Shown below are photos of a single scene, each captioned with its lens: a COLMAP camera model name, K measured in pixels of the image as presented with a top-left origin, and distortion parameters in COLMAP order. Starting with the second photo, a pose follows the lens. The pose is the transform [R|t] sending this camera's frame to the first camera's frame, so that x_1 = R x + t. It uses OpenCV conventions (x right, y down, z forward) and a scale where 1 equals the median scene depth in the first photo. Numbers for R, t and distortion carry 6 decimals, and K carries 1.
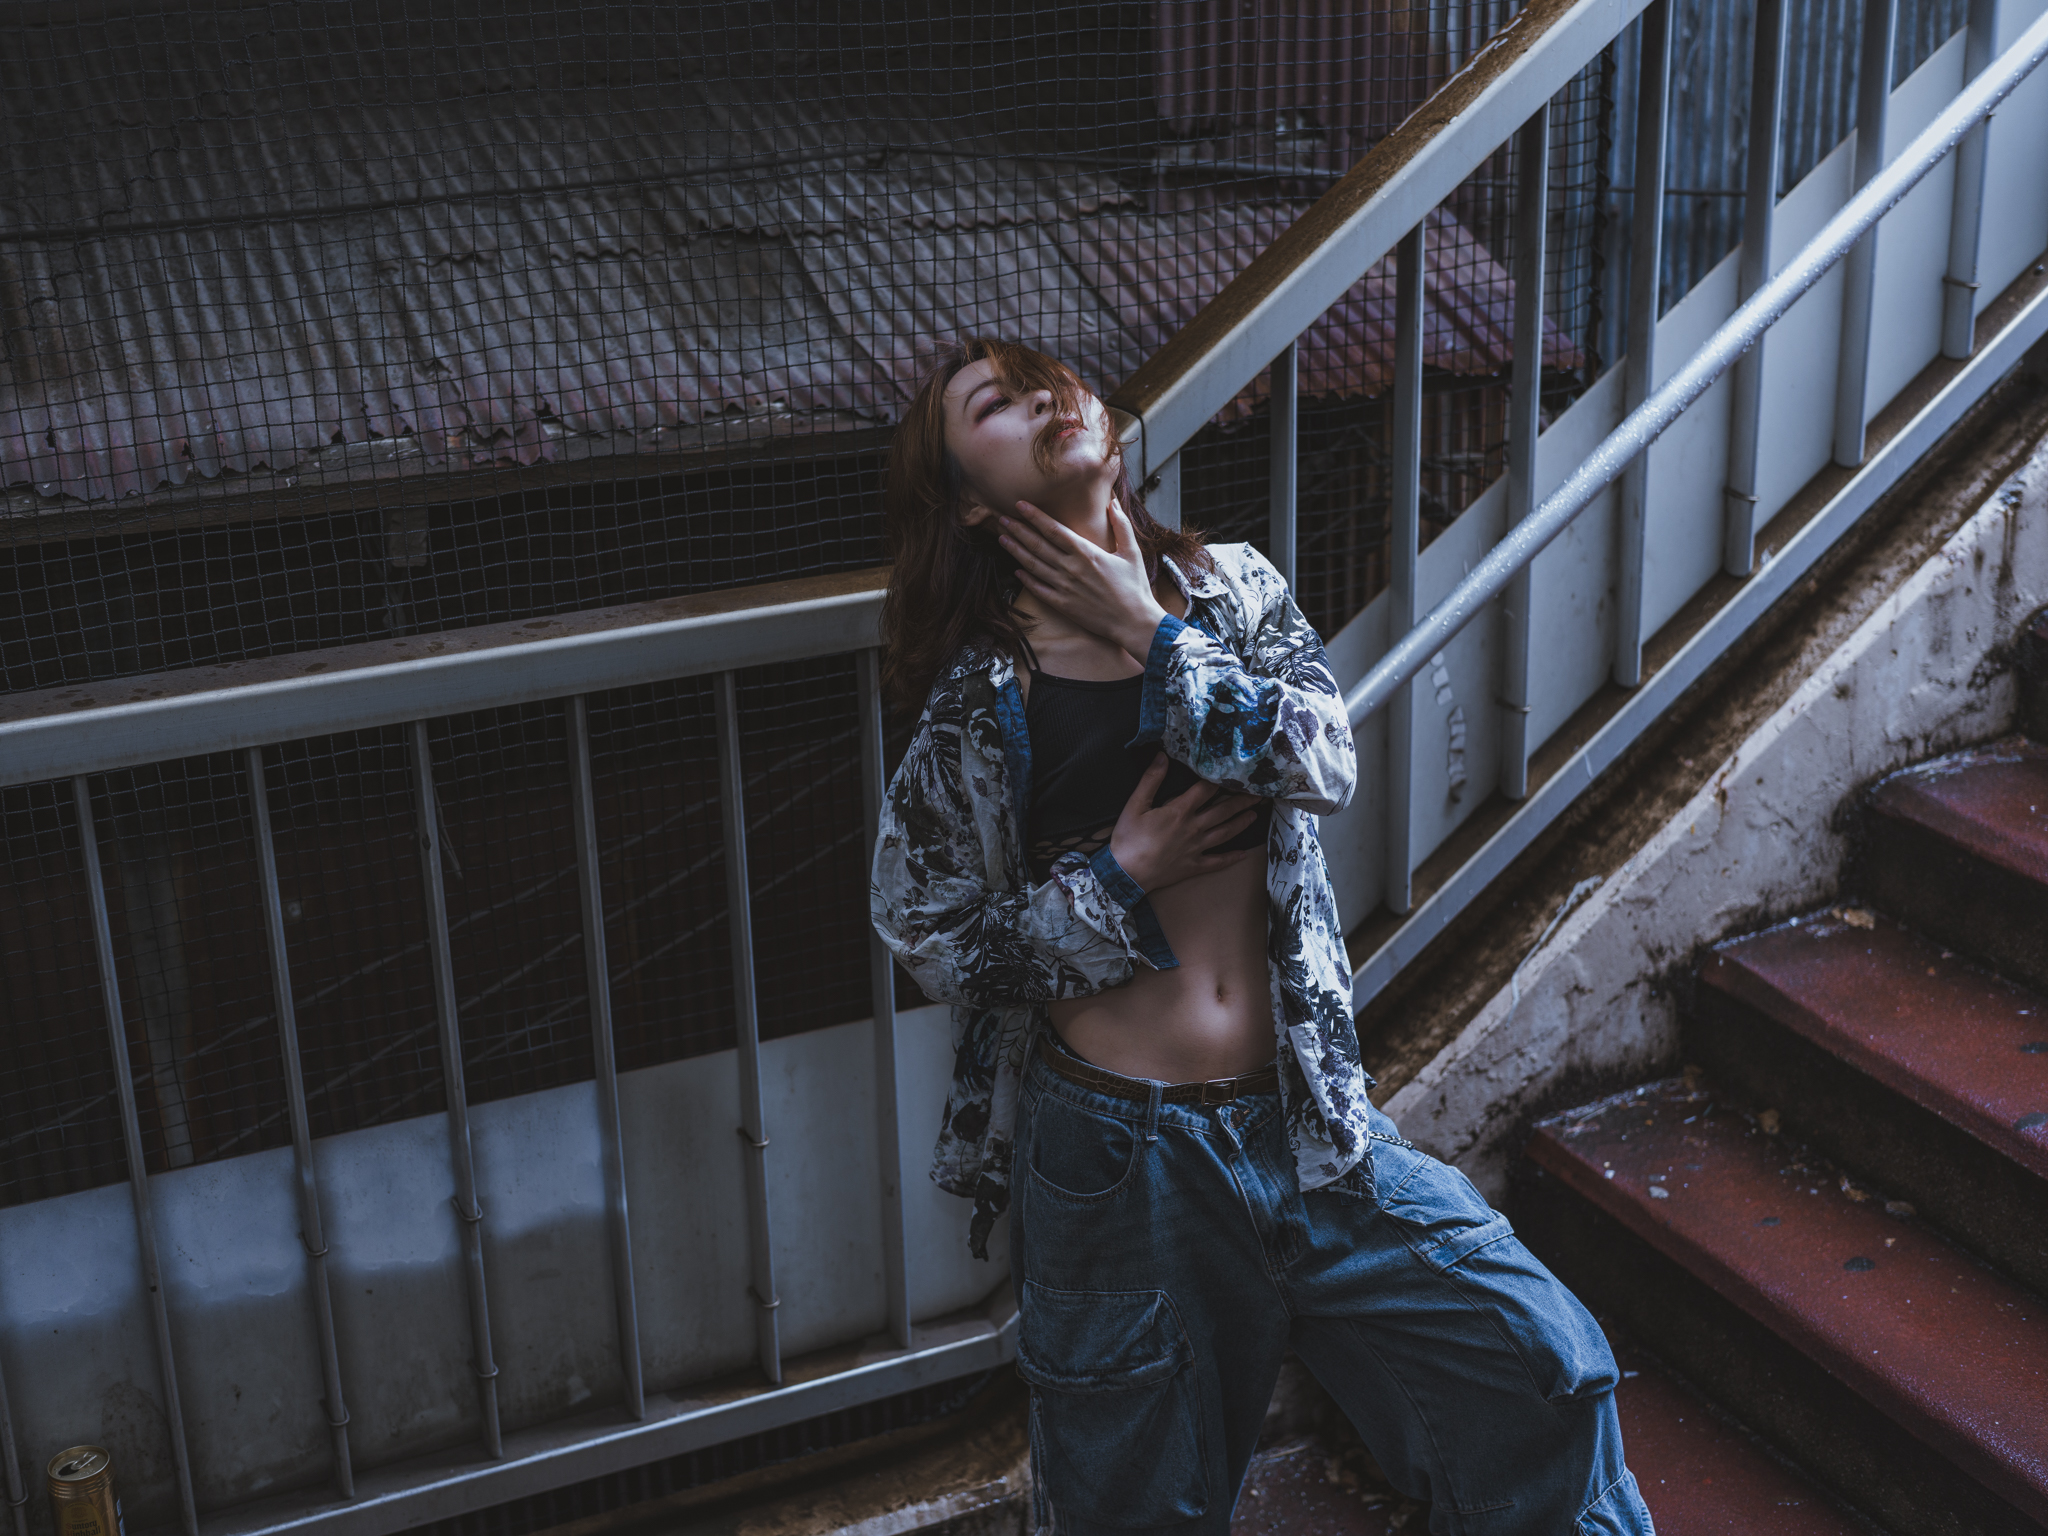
lens RADIAL K [[2745.3, 0, 1015.2], [0, 2745.3, 759.0], [0, 0, 1]] dist [0.002947, 0.029994]
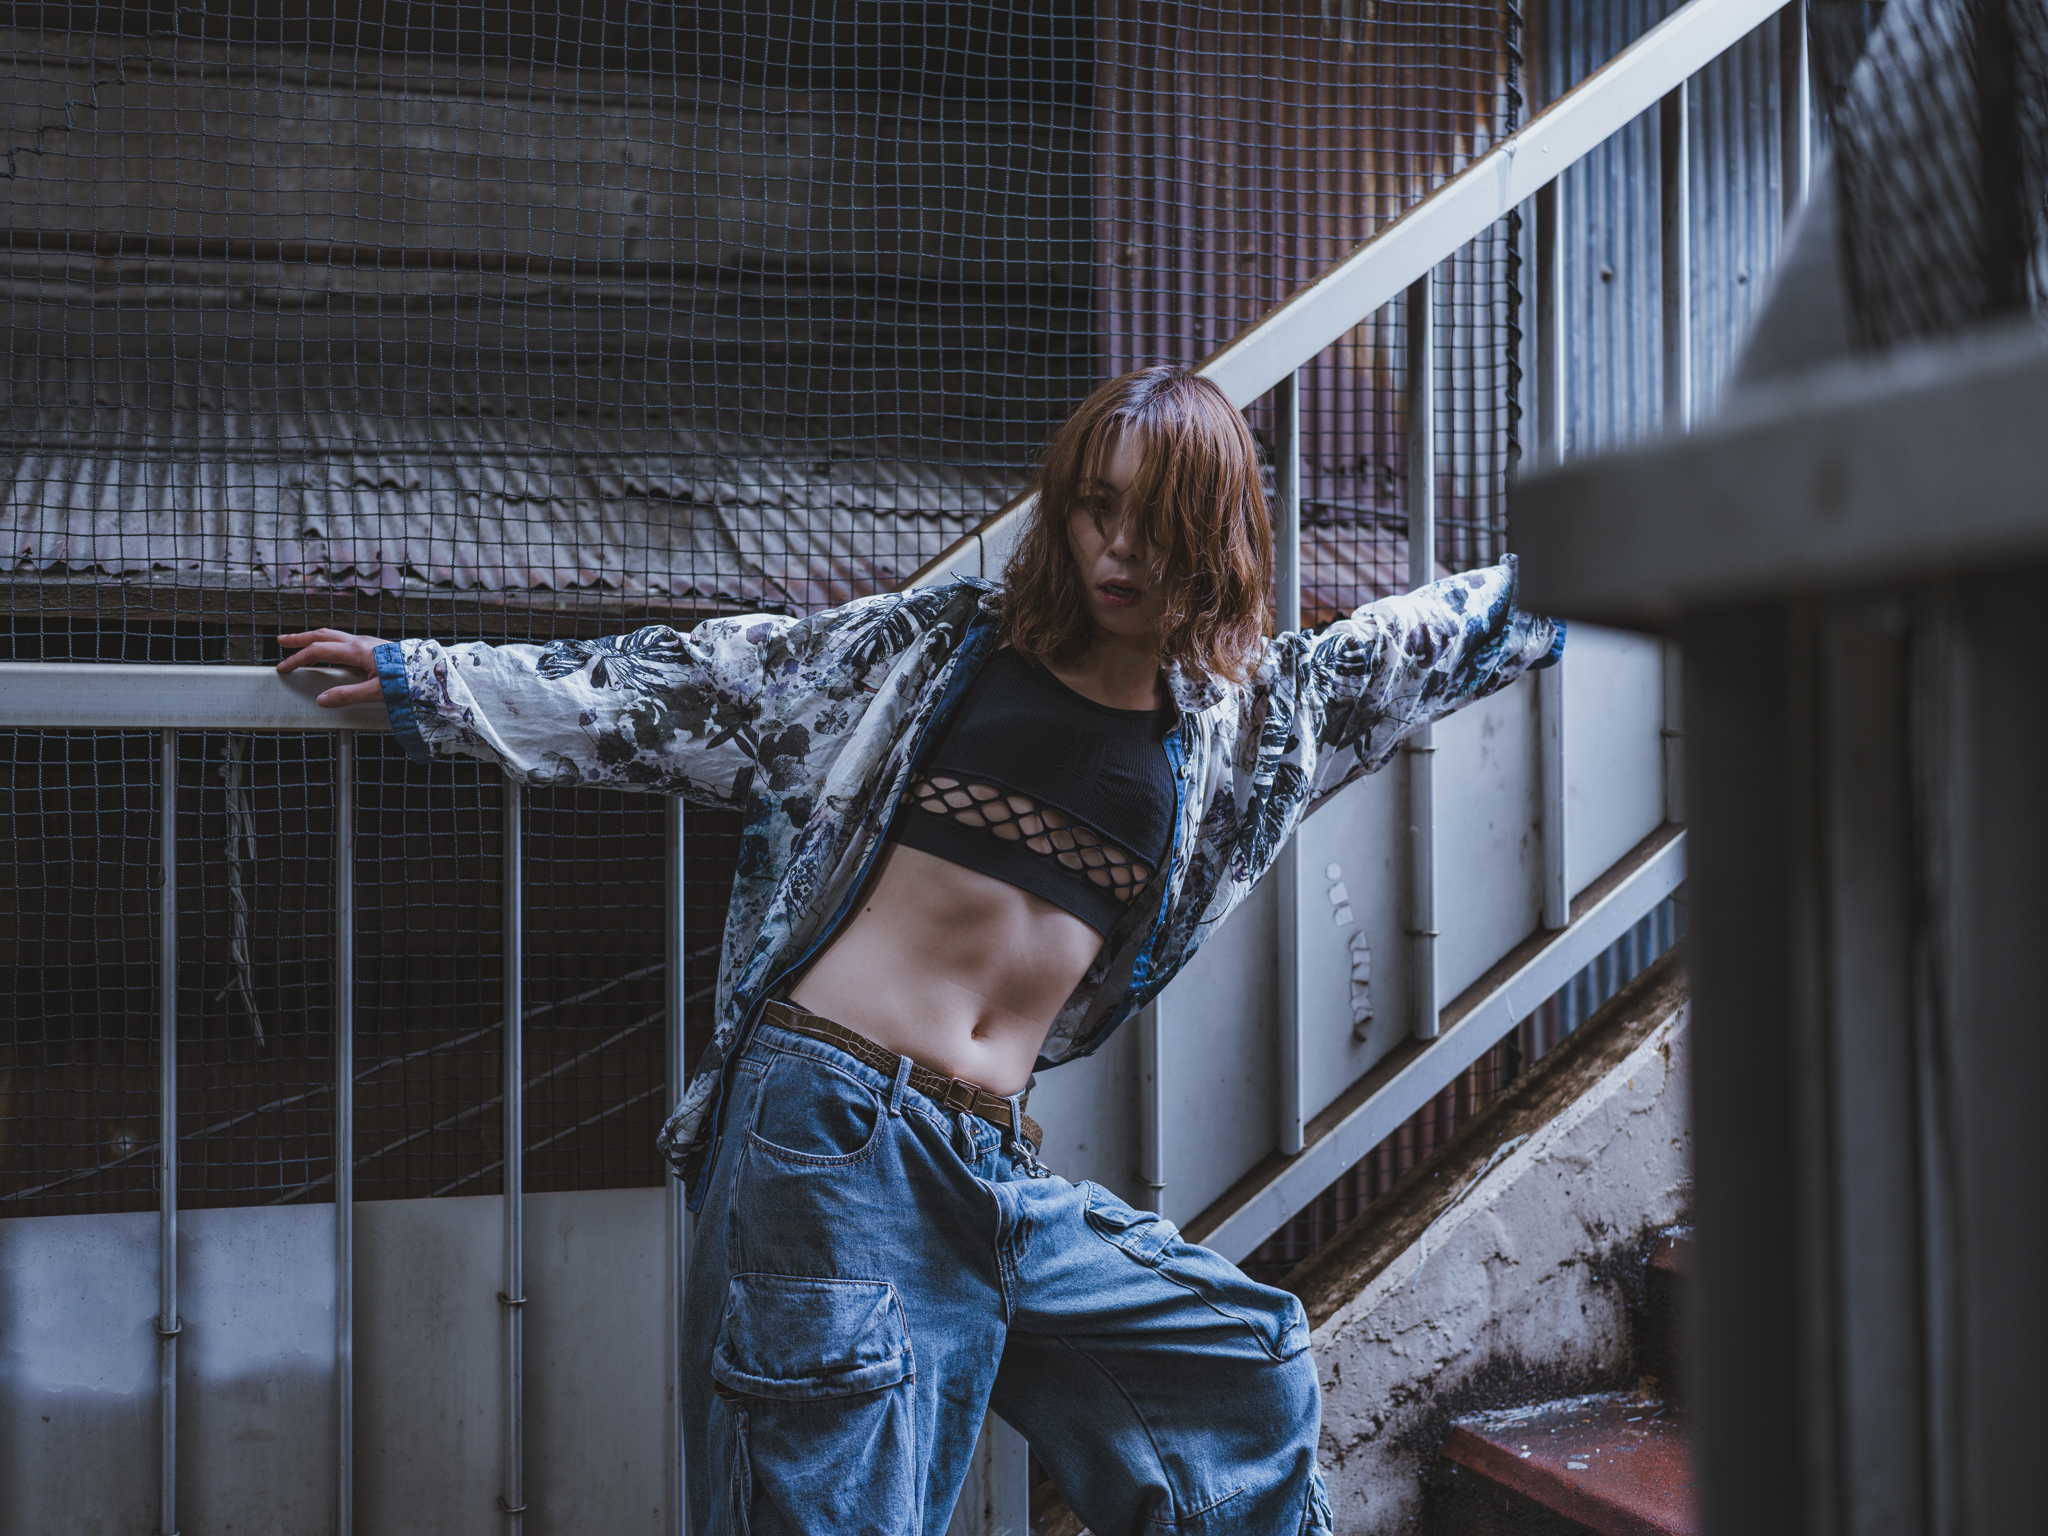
lens RADIAL K [[2745.3, 0, 1015.2], [0, 2745.3, 759.0], [0, 0, 1]] dist [0.002947, 0.029994]
pose [[0.993013, 0.021128, -0.116095, 0.150125], [-0.060143, 0.937082, -0.343891, 0.244820], [0.101525, 0.348471, 0.931805, 0.116391]]
